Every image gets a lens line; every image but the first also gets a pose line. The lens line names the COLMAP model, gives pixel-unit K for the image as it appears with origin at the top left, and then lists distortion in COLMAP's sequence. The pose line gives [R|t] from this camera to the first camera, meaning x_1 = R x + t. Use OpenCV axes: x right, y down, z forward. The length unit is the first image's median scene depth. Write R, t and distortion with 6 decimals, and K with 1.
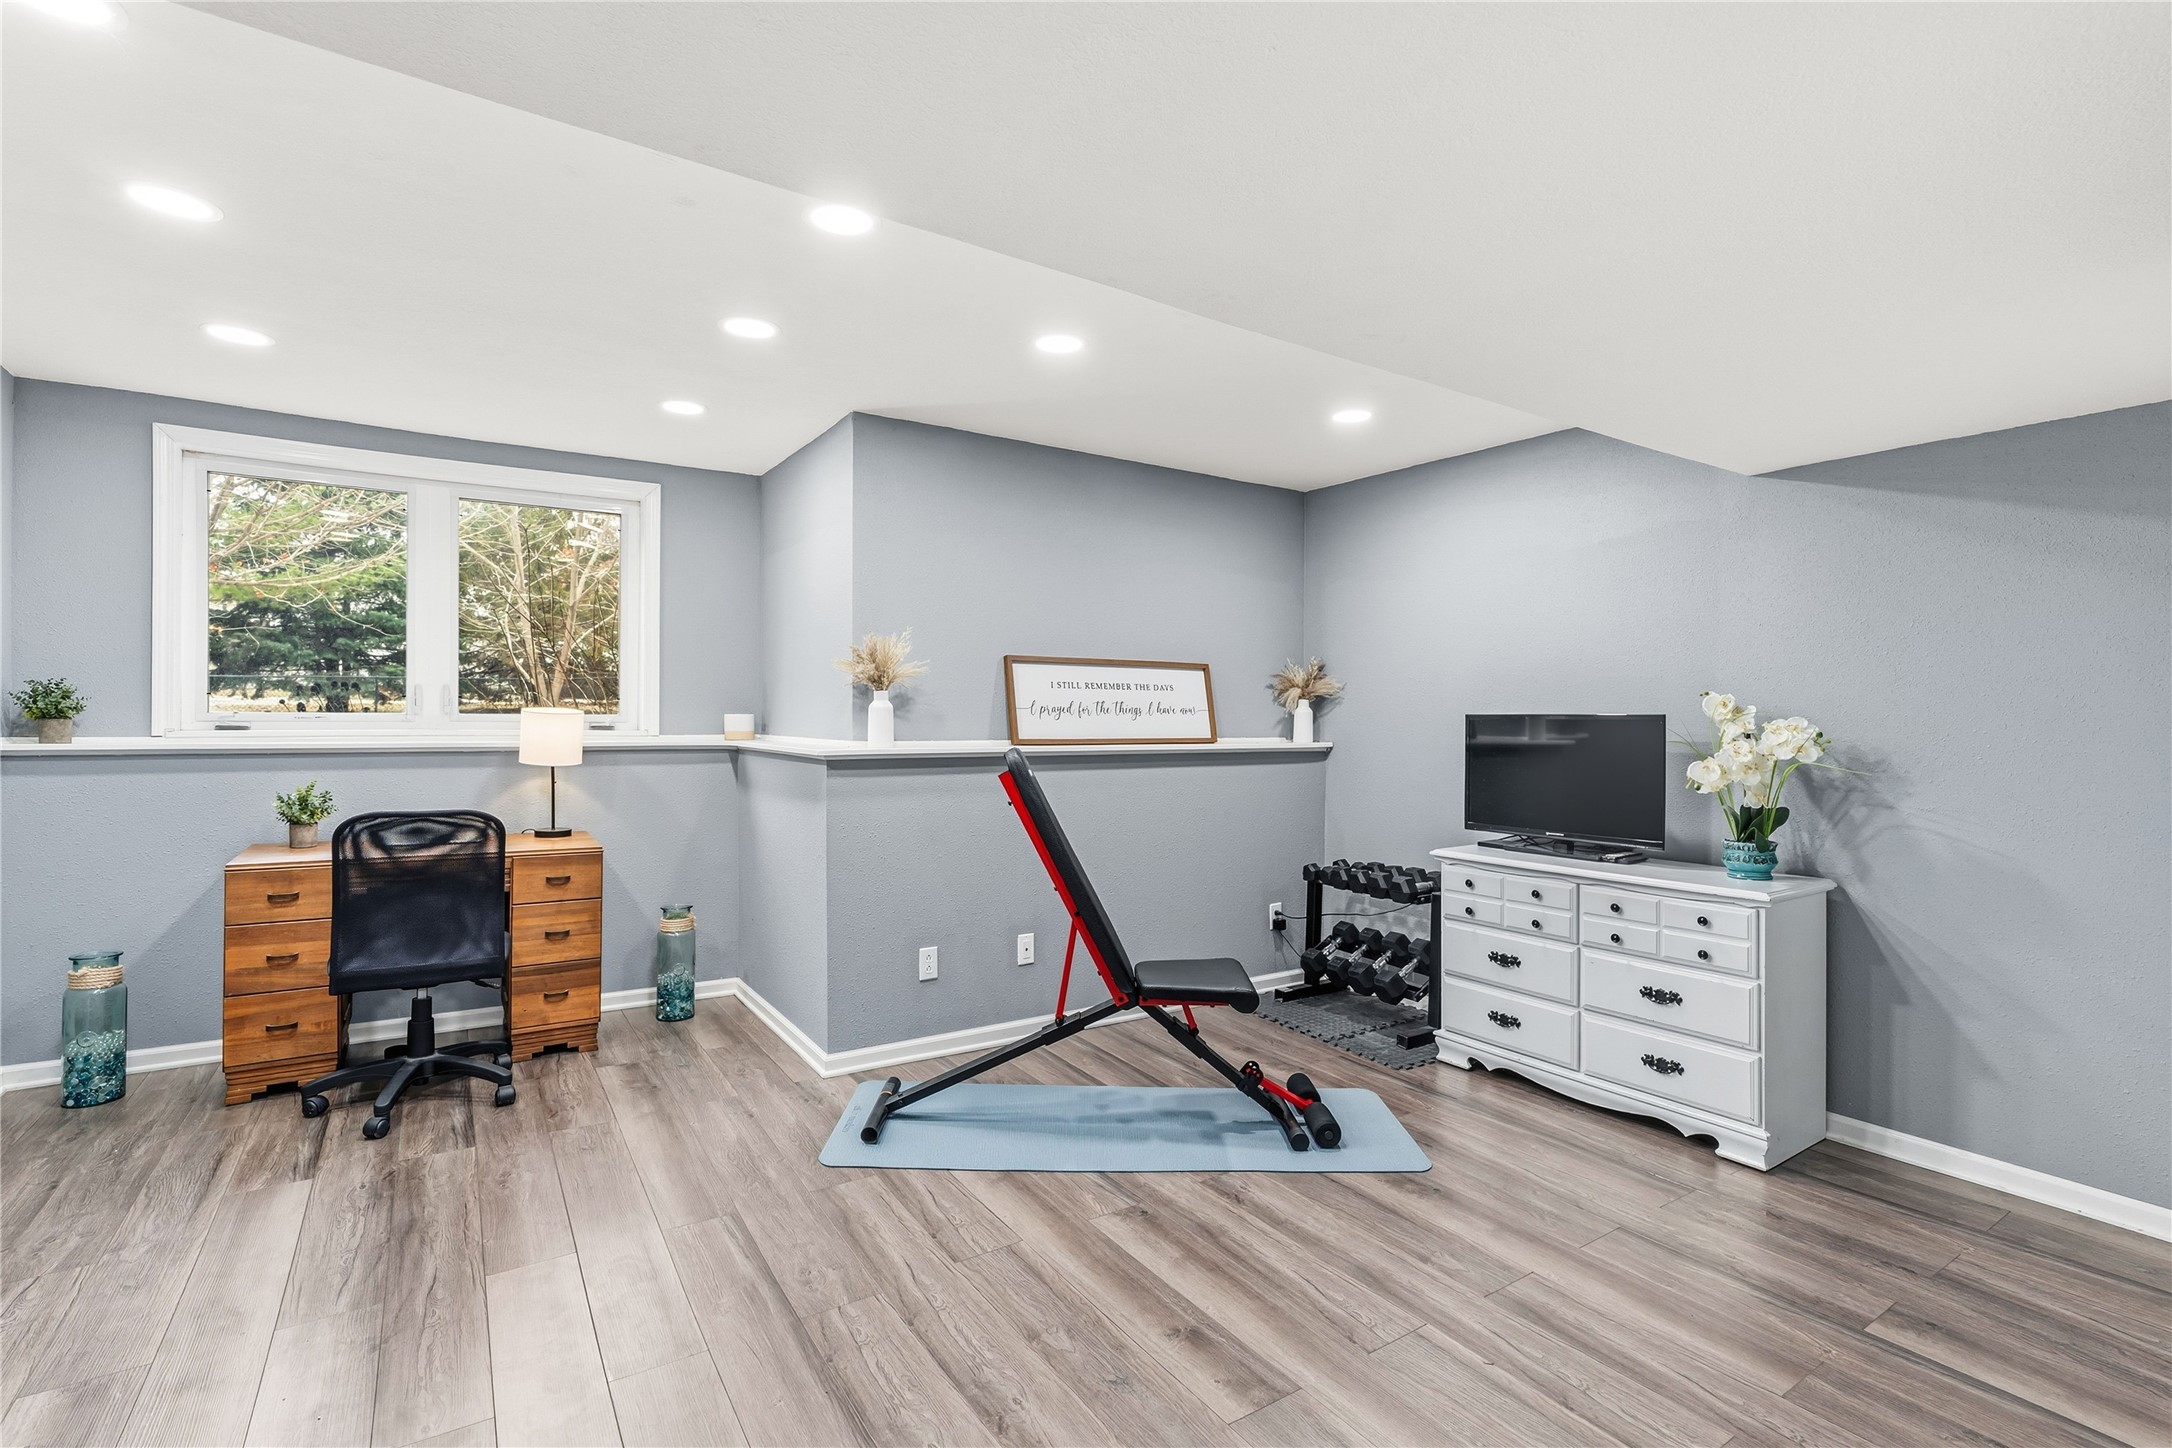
lens RADIAL K [[997.0, 0, 1086.0], [0, 997.0, 724.0], [0, 0, 1]] dist [0.000580, 0.000226]
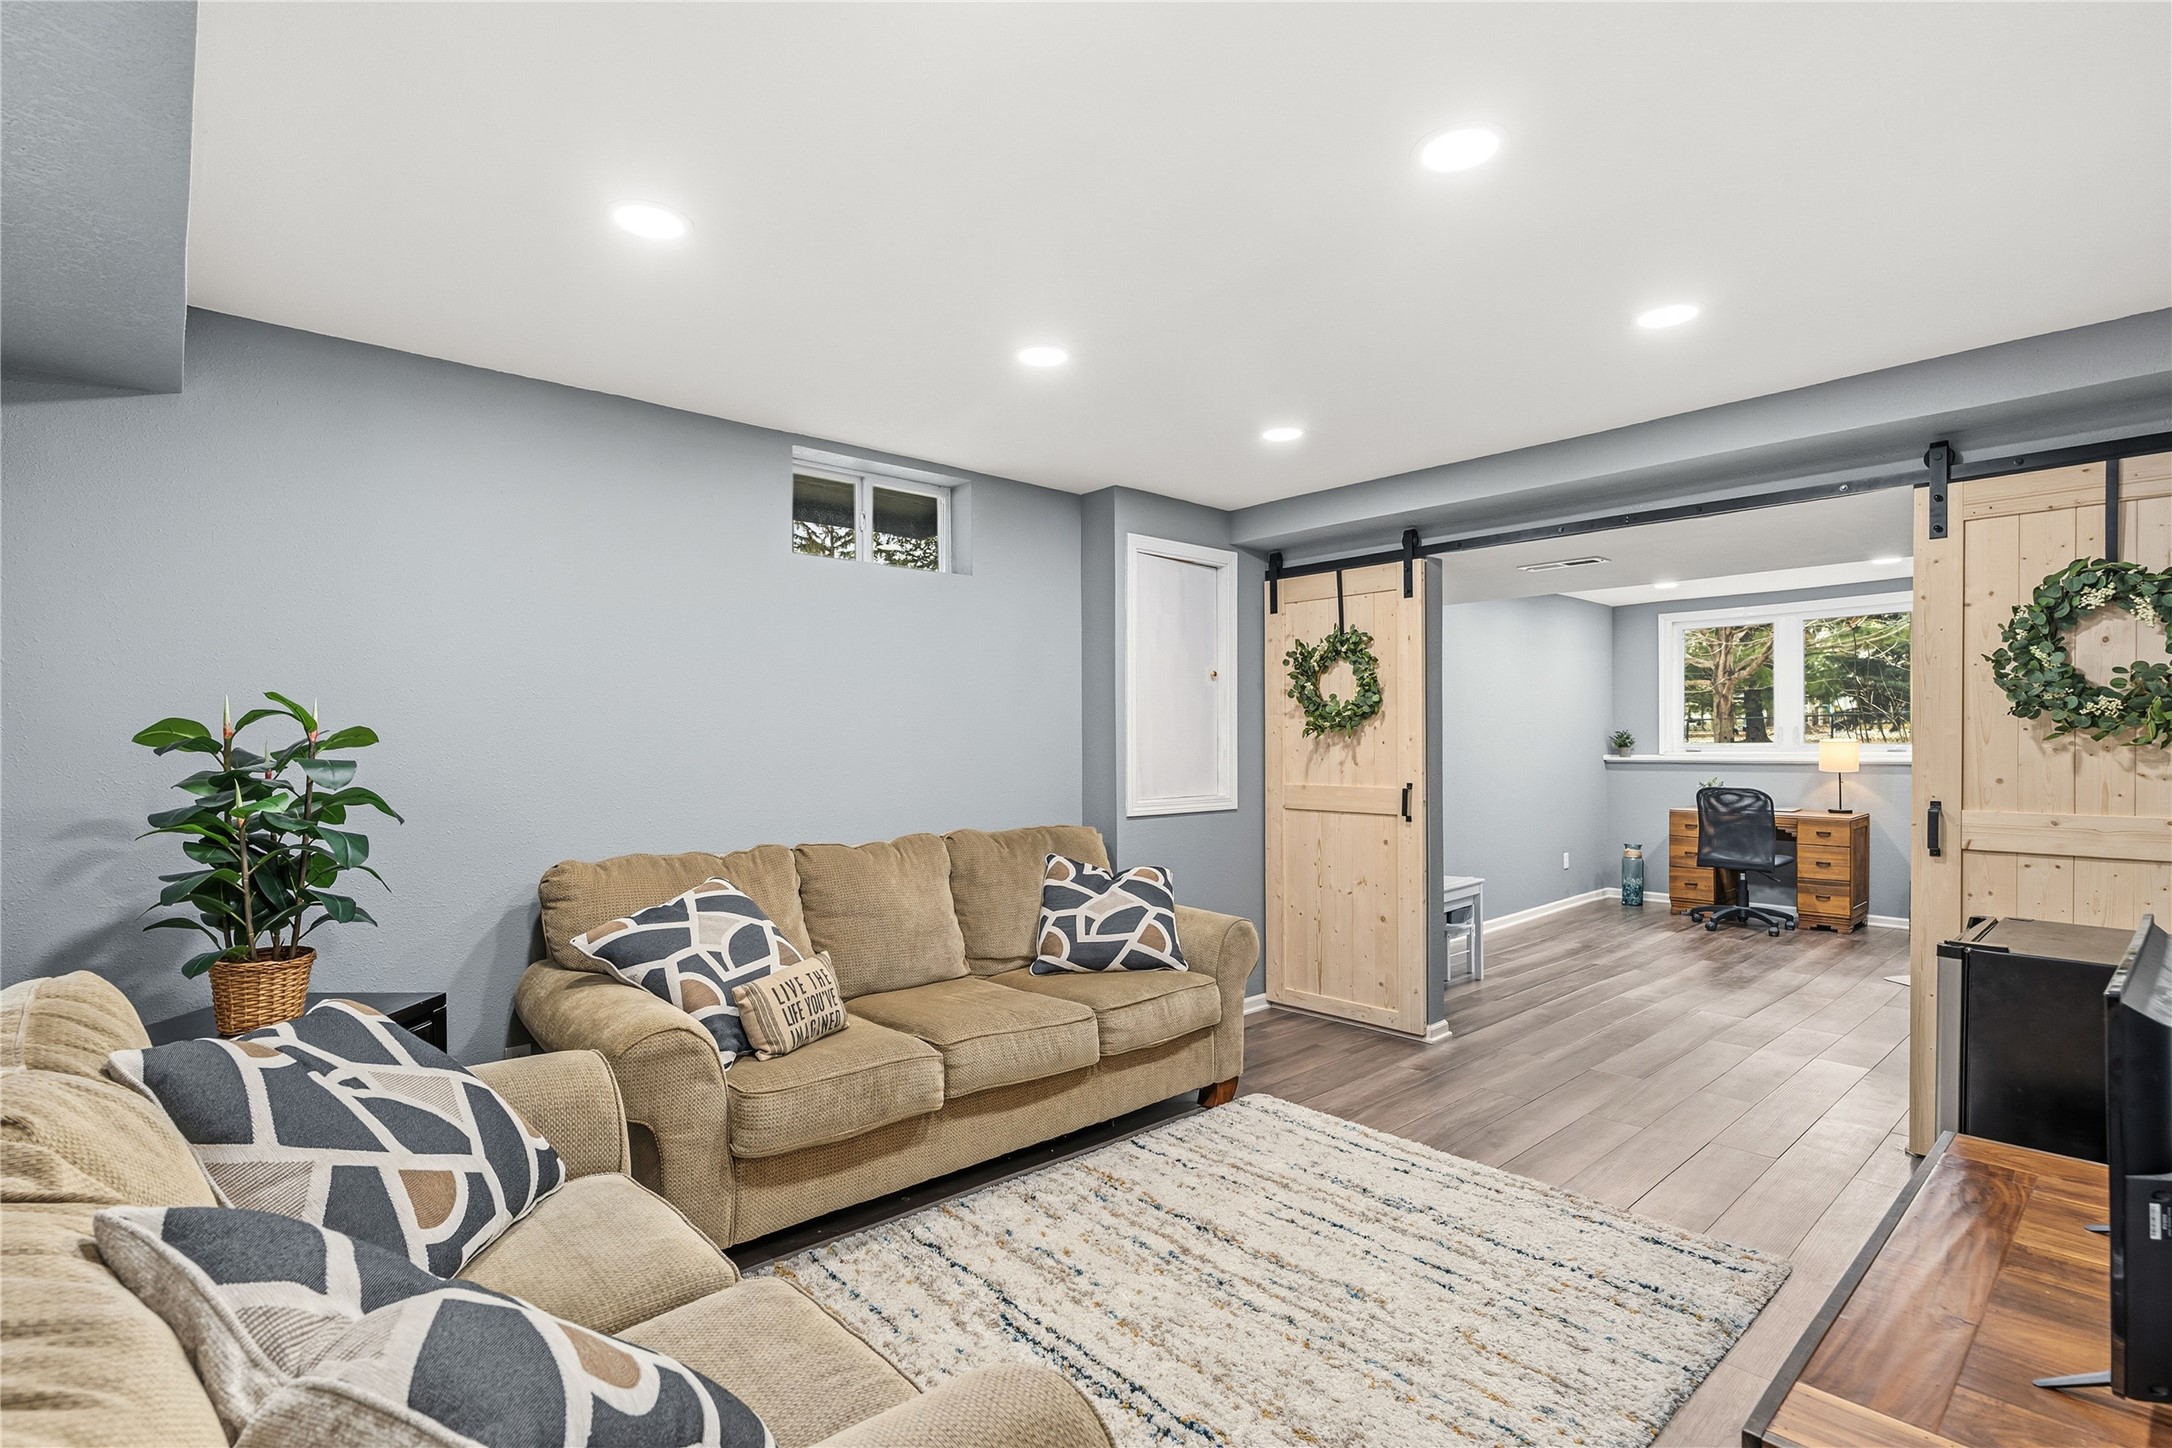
lens RADIAL K [[1032.7, 0, 1090.6], [0, 1032.7, 760.1], [0, 0, 1]] dist [-0.000573, -0.000058]
pose [[0.172004, 0.000320, -0.985096, 1.238925], [-0.003554, 0.999994, -0.000296, 0.032854], [0.985090, 0.003552, 0.172004, -0.720040]]
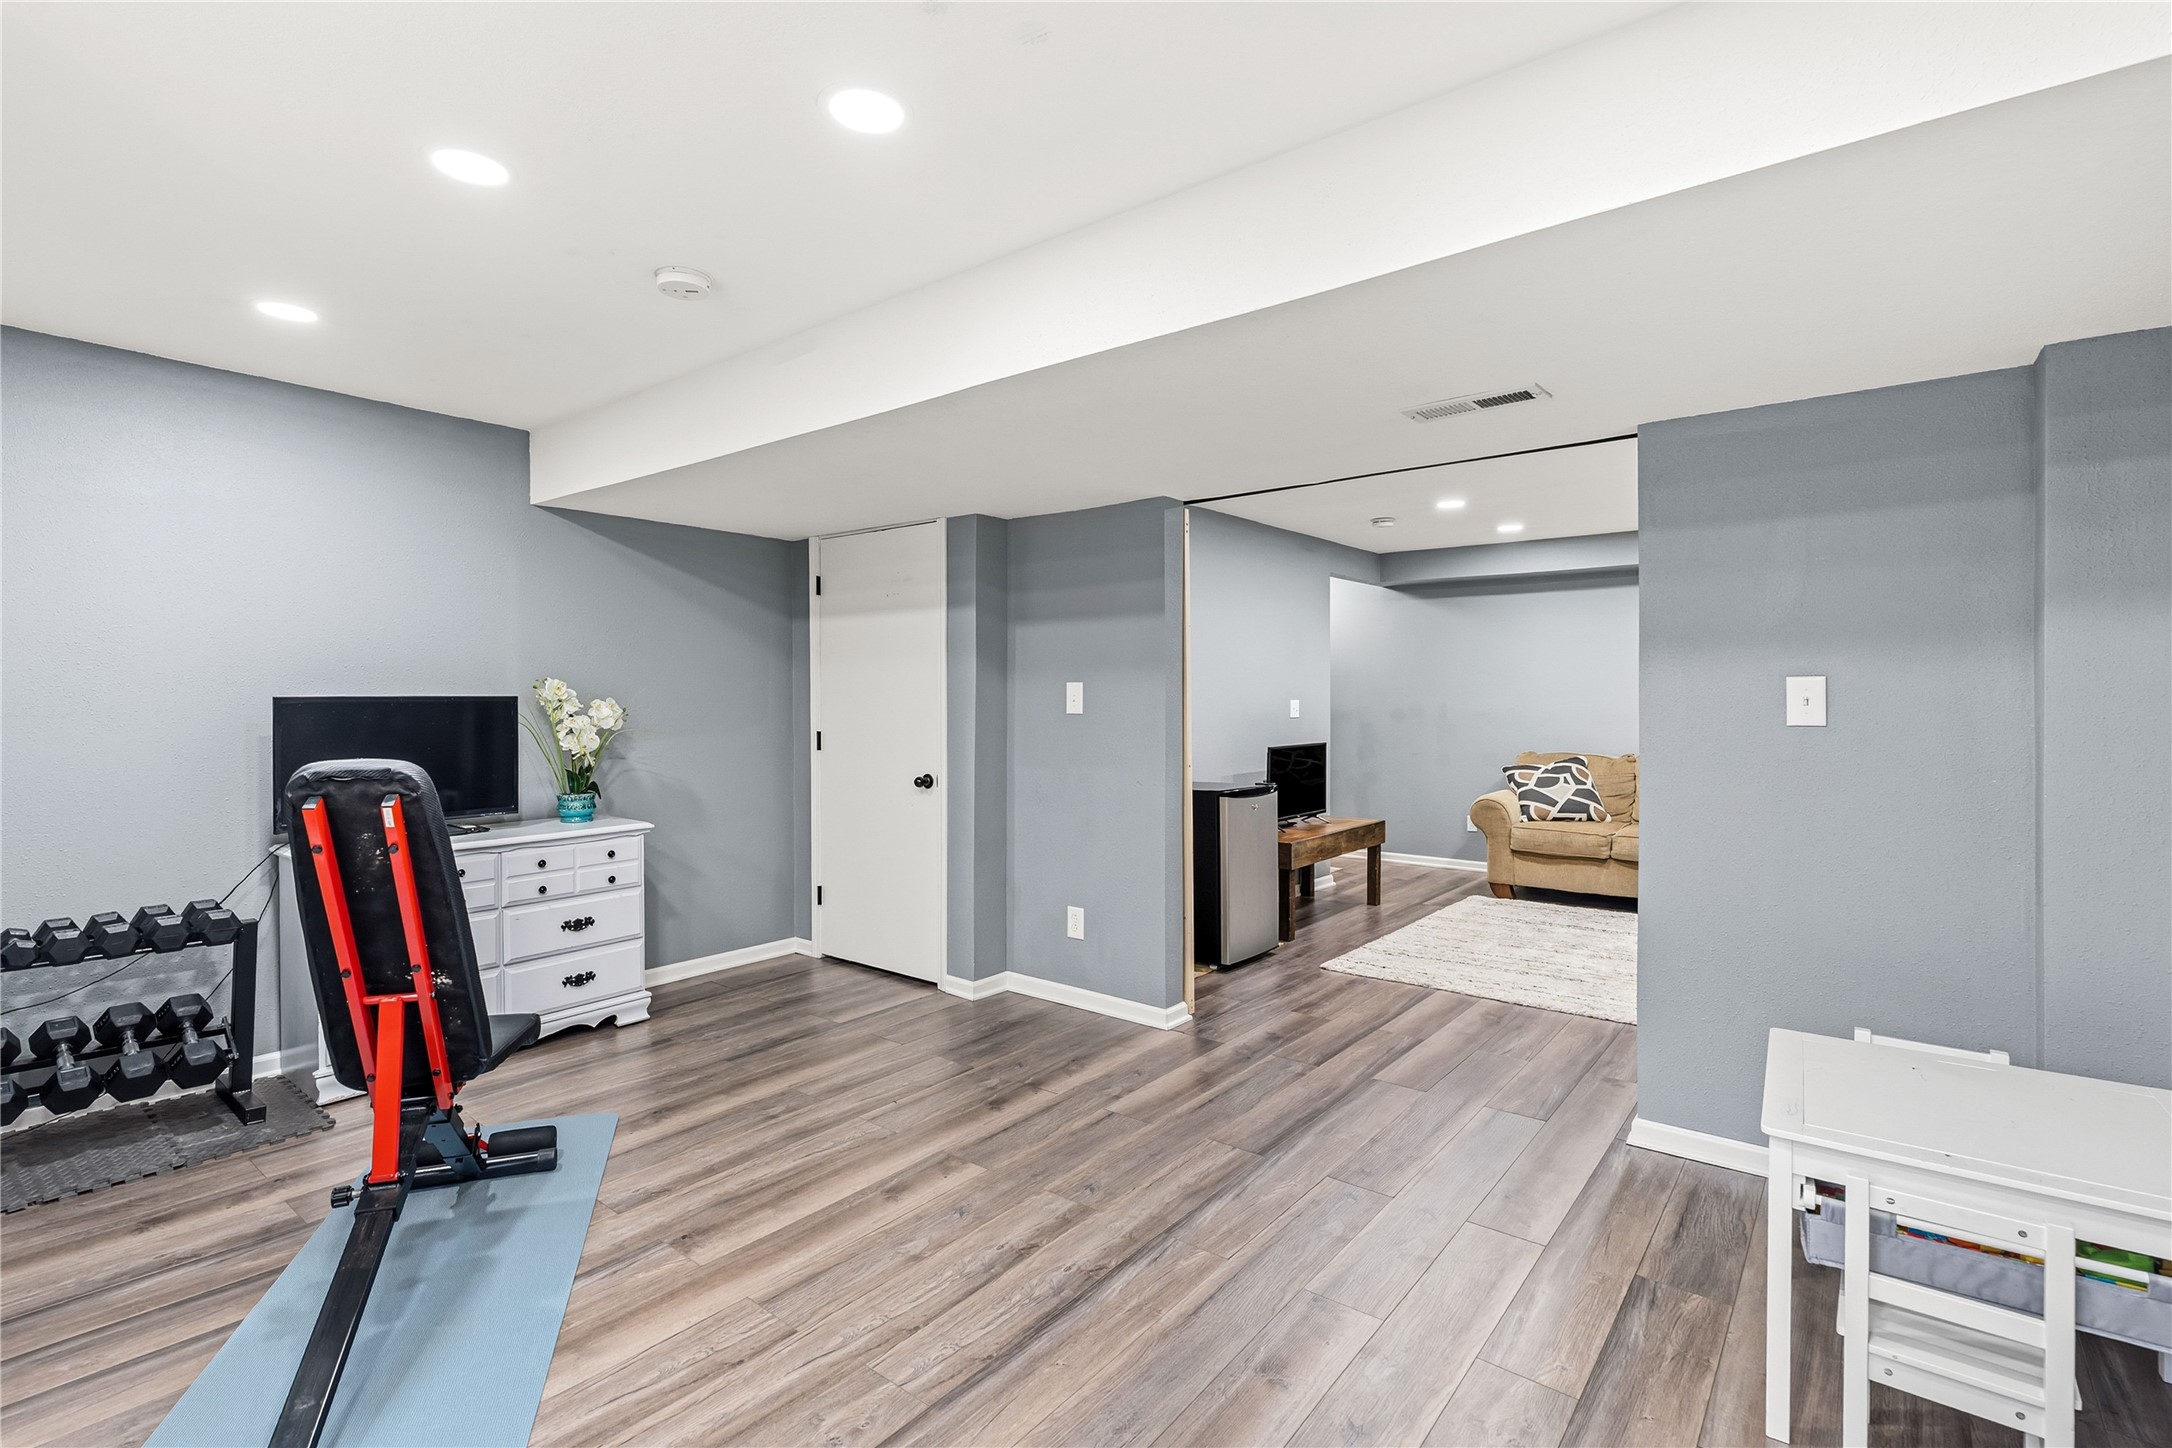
lens RADIAL K [[997.0, 0, 1086.0], [0, 997.0, 724.0], [0, 0, 1]] dist [0.000580, 0.000226]
pose [[-0.316734, -0.032944, 0.947942, -0.807954], [0.004836, 0.999328, 0.036345, -0.017568], [-0.948502, 0.016096, -0.316362, 0.813234]]
